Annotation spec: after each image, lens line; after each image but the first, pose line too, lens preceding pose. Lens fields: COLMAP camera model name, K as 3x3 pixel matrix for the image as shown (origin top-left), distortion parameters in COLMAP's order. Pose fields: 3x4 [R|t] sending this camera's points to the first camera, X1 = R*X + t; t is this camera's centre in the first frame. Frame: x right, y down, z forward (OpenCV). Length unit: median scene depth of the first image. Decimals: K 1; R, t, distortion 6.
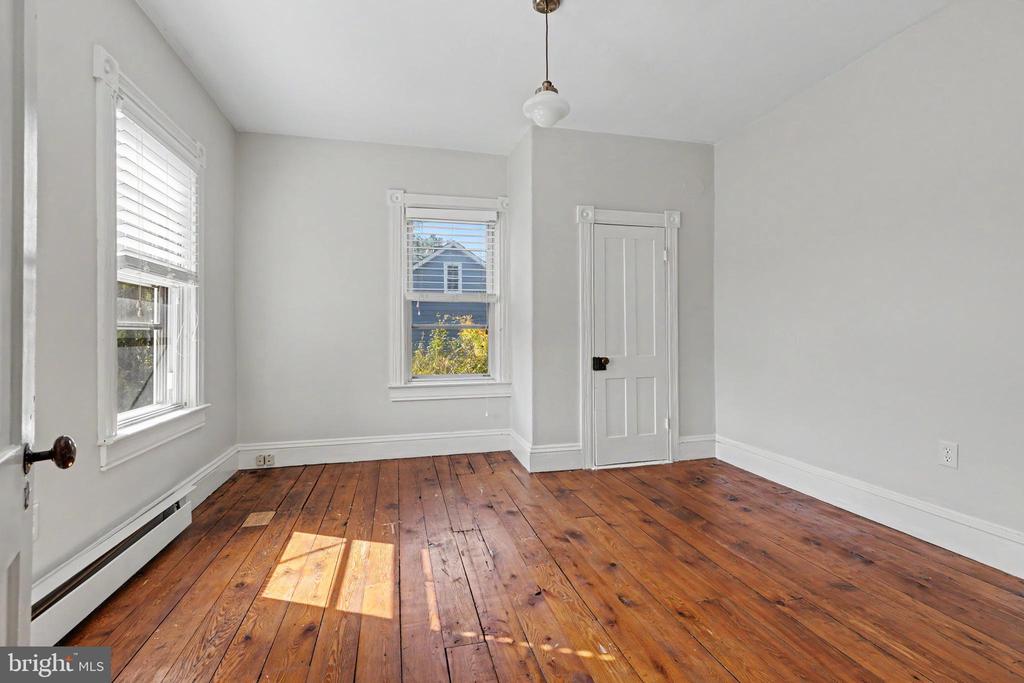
lens RADIAL K [[474.3, 0, 509.3], [0, 474.3, 335.5], [0, 0, 1]] dist [0.005129, 0.000354]
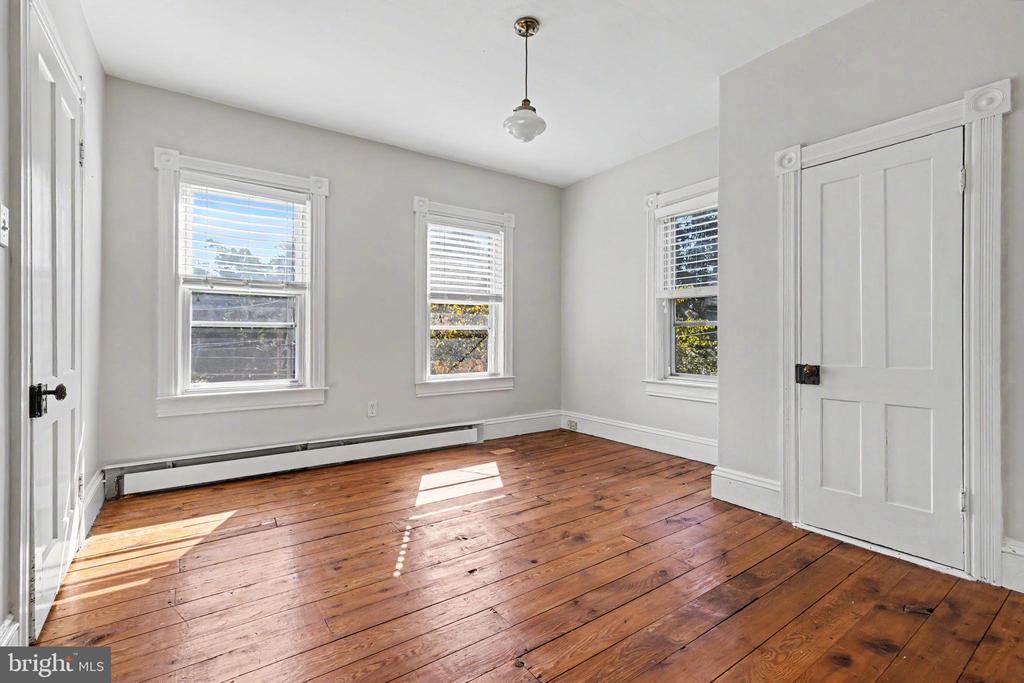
lens RADIAL K [[474.3, 0, 509.3], [0, 474.3, 335.5], [0, 0, 1]] dist [0.005129, 0.000354]
pose [[0.336819, 0.005406, -0.941554, 0.712492], [0.000244, 0.999983, 0.005829, -0.000256], [0.941569, -0.002193, 0.336812, 0.383800]]
